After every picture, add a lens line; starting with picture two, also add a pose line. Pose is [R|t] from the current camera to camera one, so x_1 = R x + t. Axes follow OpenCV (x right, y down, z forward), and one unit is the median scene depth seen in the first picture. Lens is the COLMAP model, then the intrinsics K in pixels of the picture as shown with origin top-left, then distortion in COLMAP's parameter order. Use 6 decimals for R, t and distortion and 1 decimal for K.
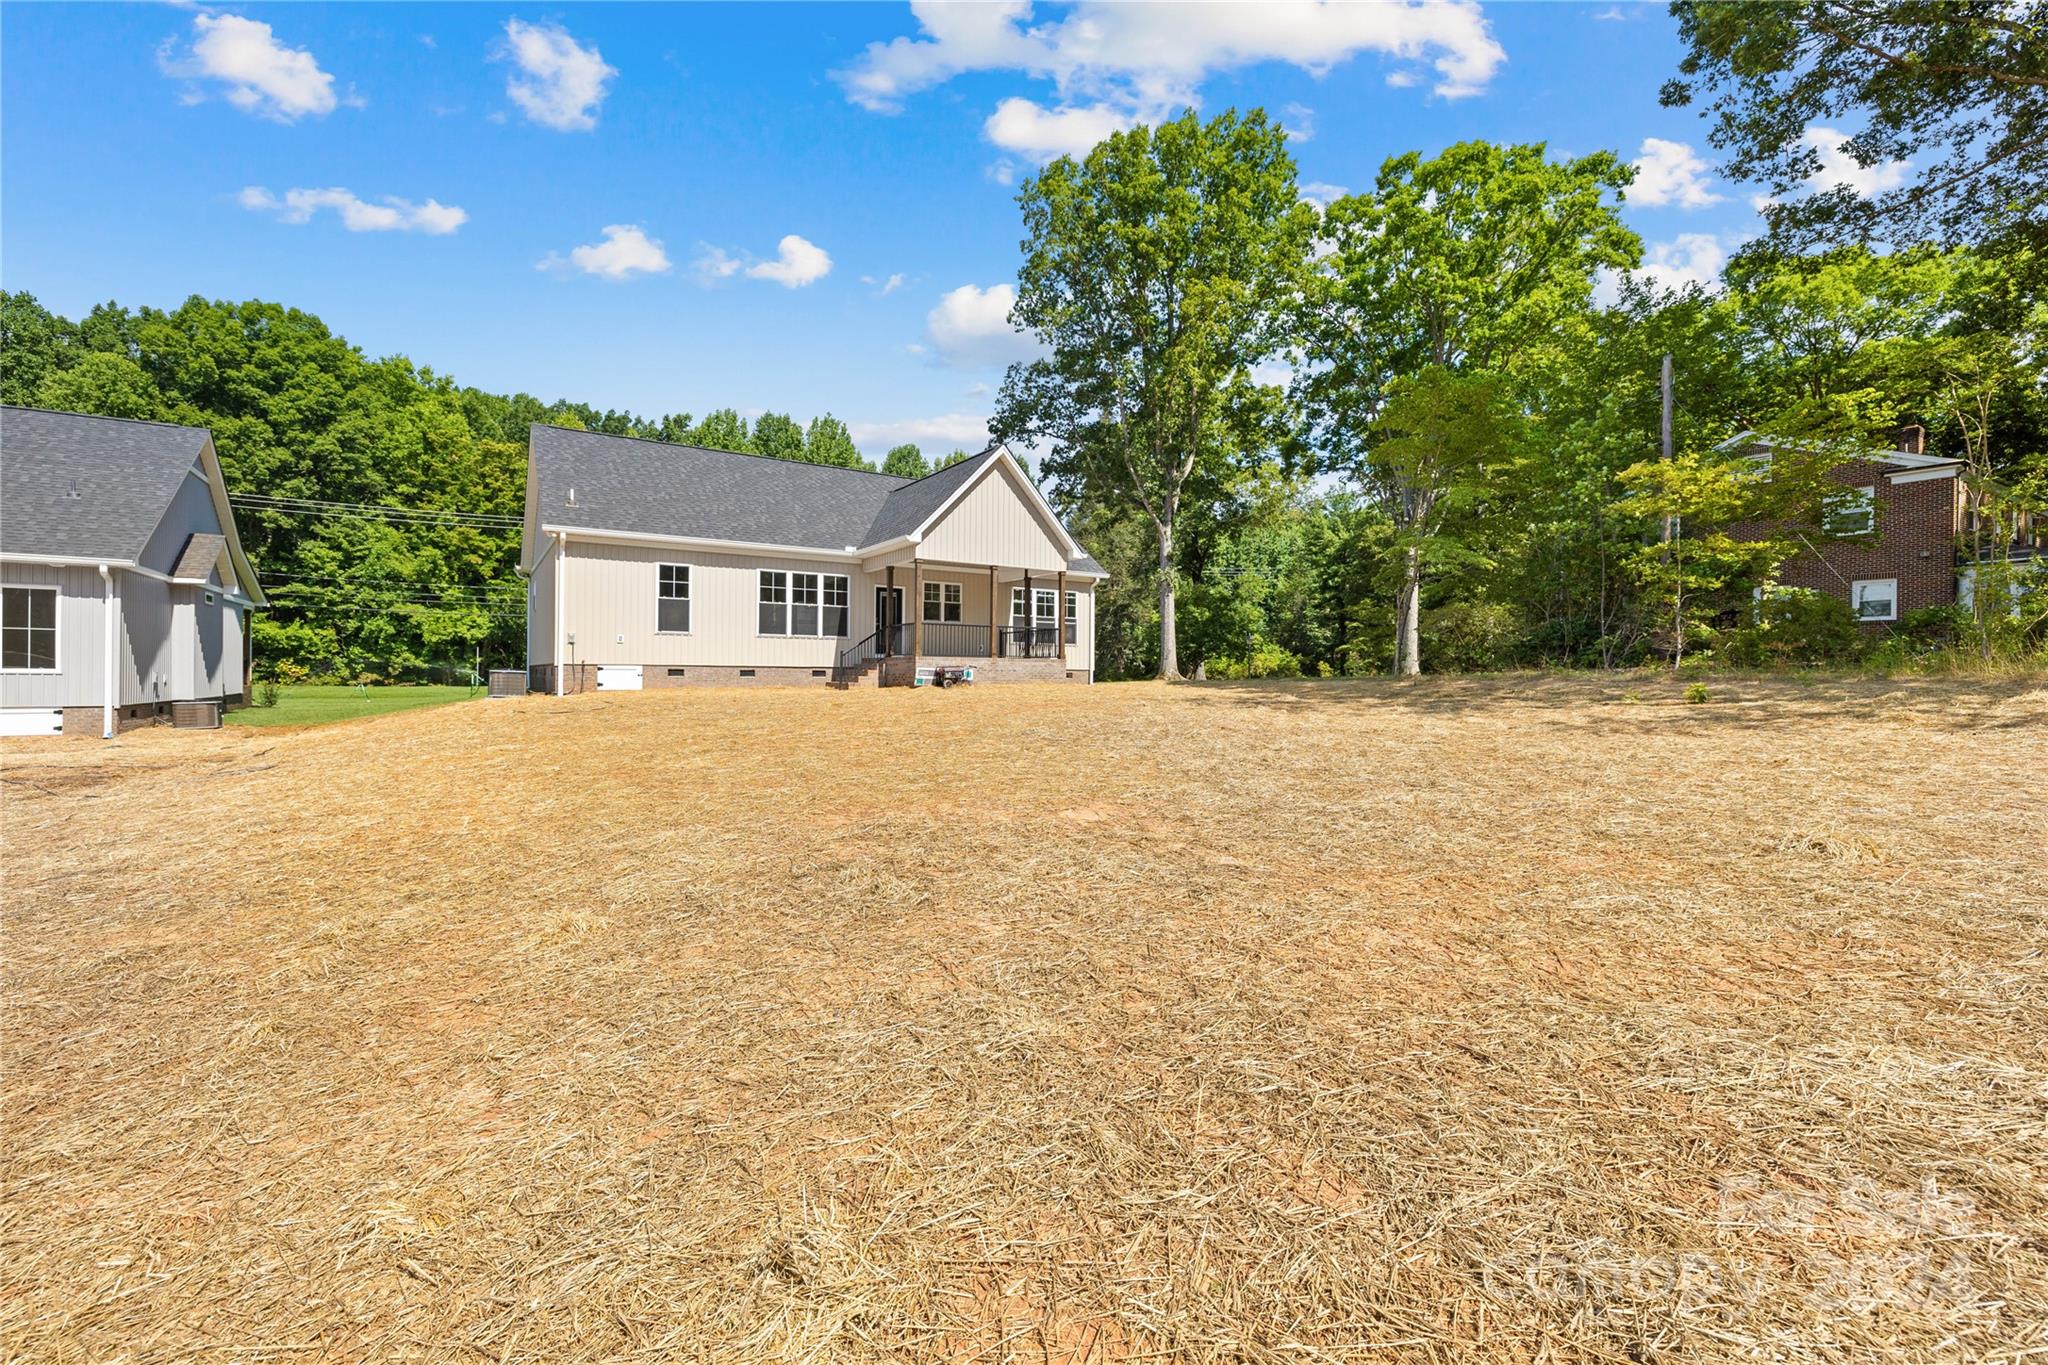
lens RADIAL K [[904.9, 0, 1012.7], [0, 904.9, 669.7], [0, 0, 1]] dist [-0.029638, 0.011346]
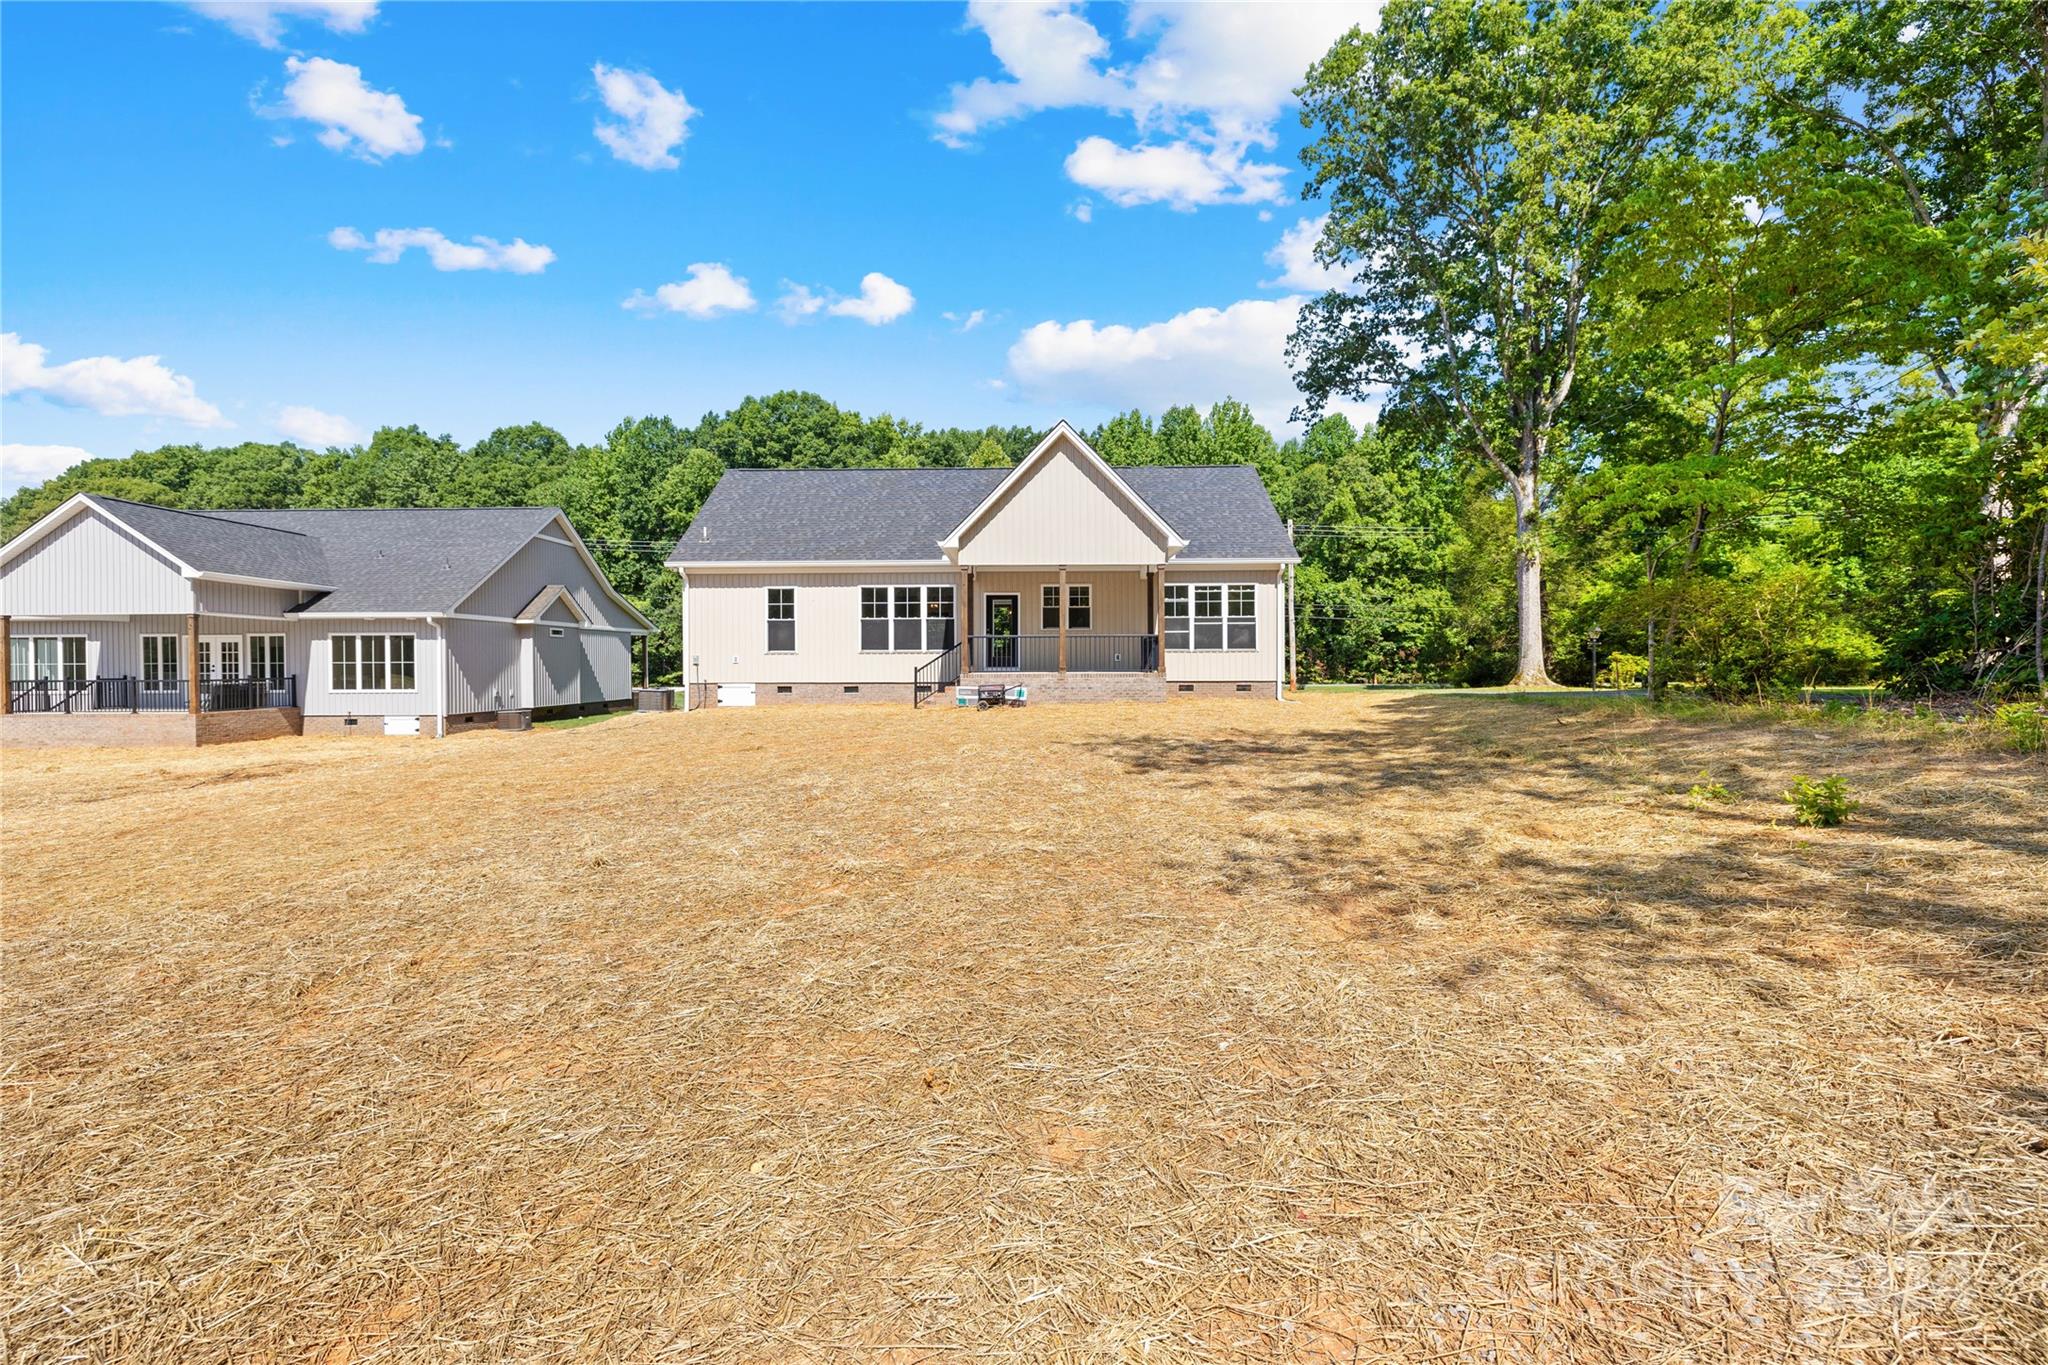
lens RADIAL K [[879.5, 0, 1024.0], [0, 879.5, 682.5], [0, 0, 1]] dist [0.001690, 0.000044]
pose [[0.811532, 0.003475, -0.584298, 0.426568], [0.014126, 0.999573, 0.025565, -0.025794], [0.584137, -0.029001, 0.811137, 0.300170]]
